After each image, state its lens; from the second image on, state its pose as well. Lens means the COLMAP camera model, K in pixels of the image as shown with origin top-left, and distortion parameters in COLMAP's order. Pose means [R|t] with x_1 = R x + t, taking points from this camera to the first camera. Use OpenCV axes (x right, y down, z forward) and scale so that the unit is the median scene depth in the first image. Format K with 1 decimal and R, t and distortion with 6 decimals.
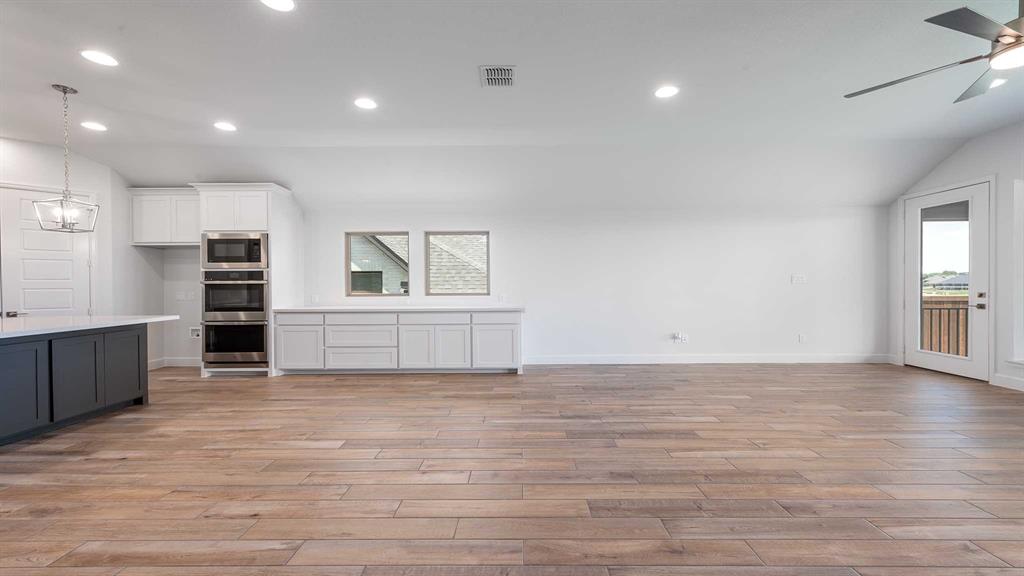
lens RADIAL K [[401.4, 0, 510.5], [0, 401.4, 291.1], [0, 0, 1]] dist [0.008458, -0.001794]
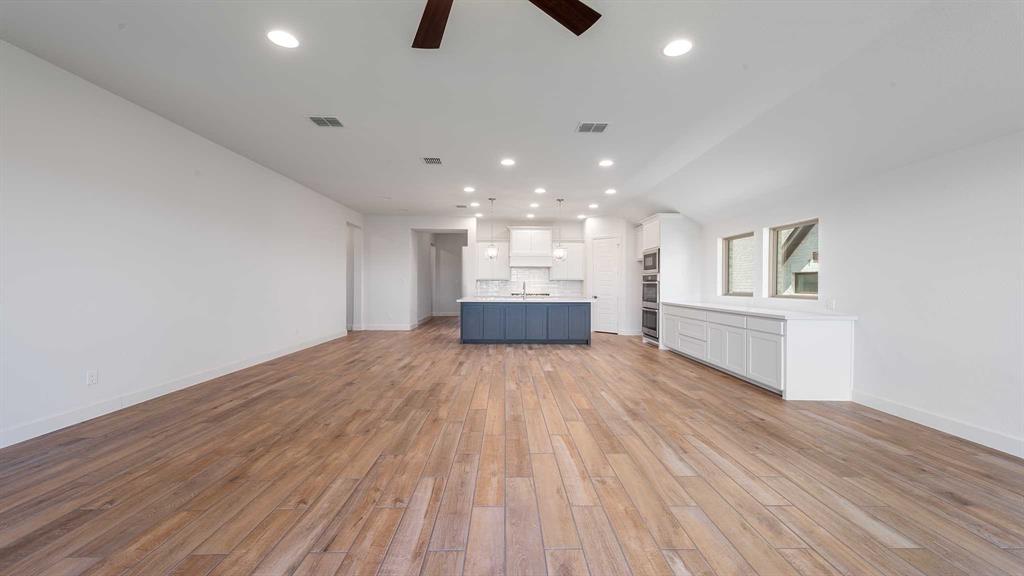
lens RADIAL K [[401.4, 0, 517.2], [0, 401.4, 284.4], [0, 0, 1]] dist [0.008458, -0.001794]
pose [[0.043374, 0.005686, -0.999043, 0.803532], [-0.022324, 0.999740, 0.004721, -0.011490], [0.998809, 0.022098, 0.043490, 0.439535]]
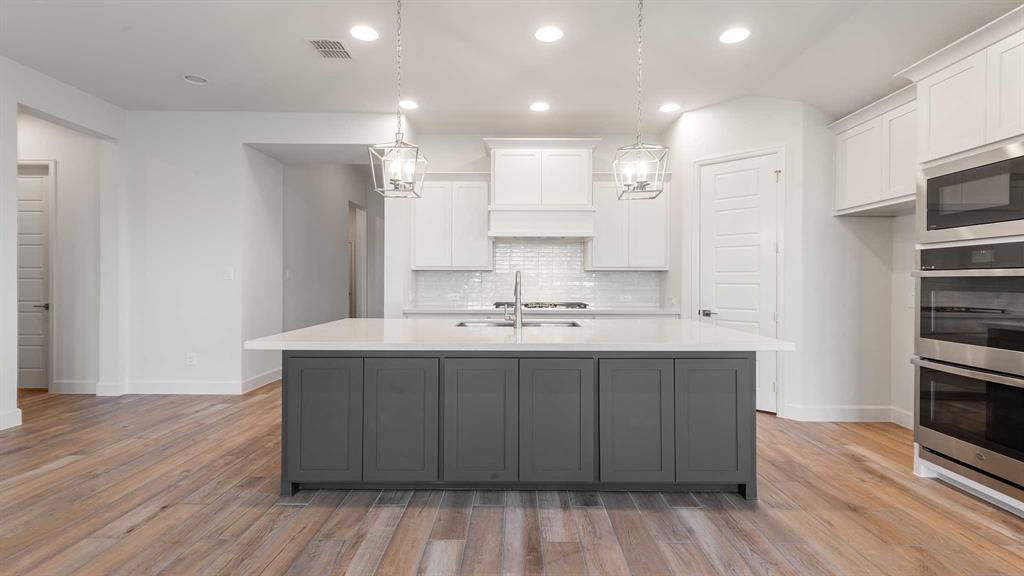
lens RADIAL K [[481.5, 0, 511.9], [0, 481.5, 279.4], [0, 0, 1]] dist [-0.003256, -0.000321]
pose [[0.006986, 0.002805, -0.999972, -0.209870], [-0.019376, 0.999809, 0.002669, -0.007672], [0.999788, 0.019357, 0.007039, 0.527846]]
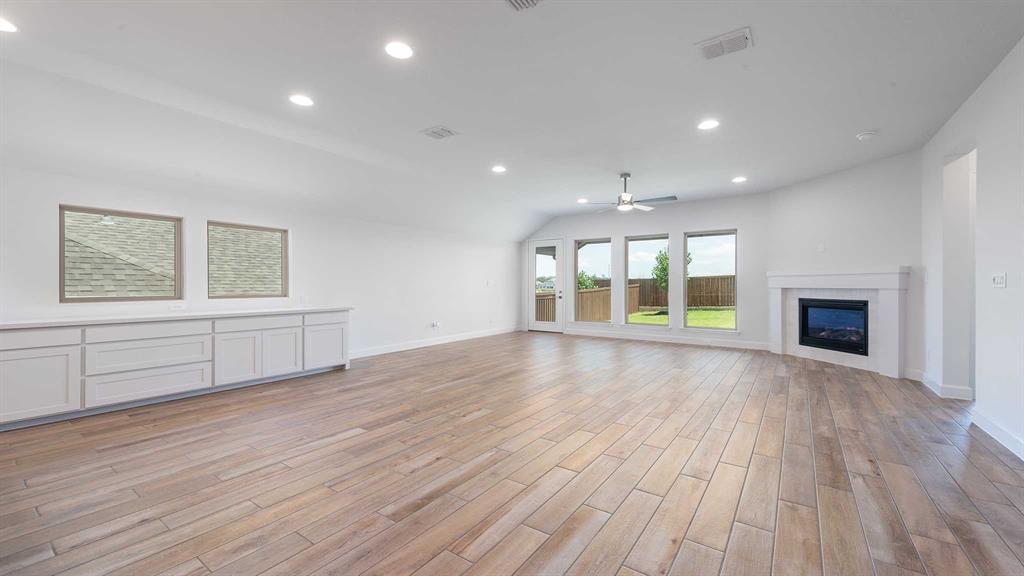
lens RADIAL K [[401.4, 0, 518.4], [0, 401.4, 283.3], [0, 0, 1]] dist [0.008458, -0.001794]
pose [[0.561019, 0.010427, 0.827737, -0.626980], [0.011057, 0.999737, -0.020087, 0.004295], [-0.827729, 0.020421, 0.560756, 0.012203]]
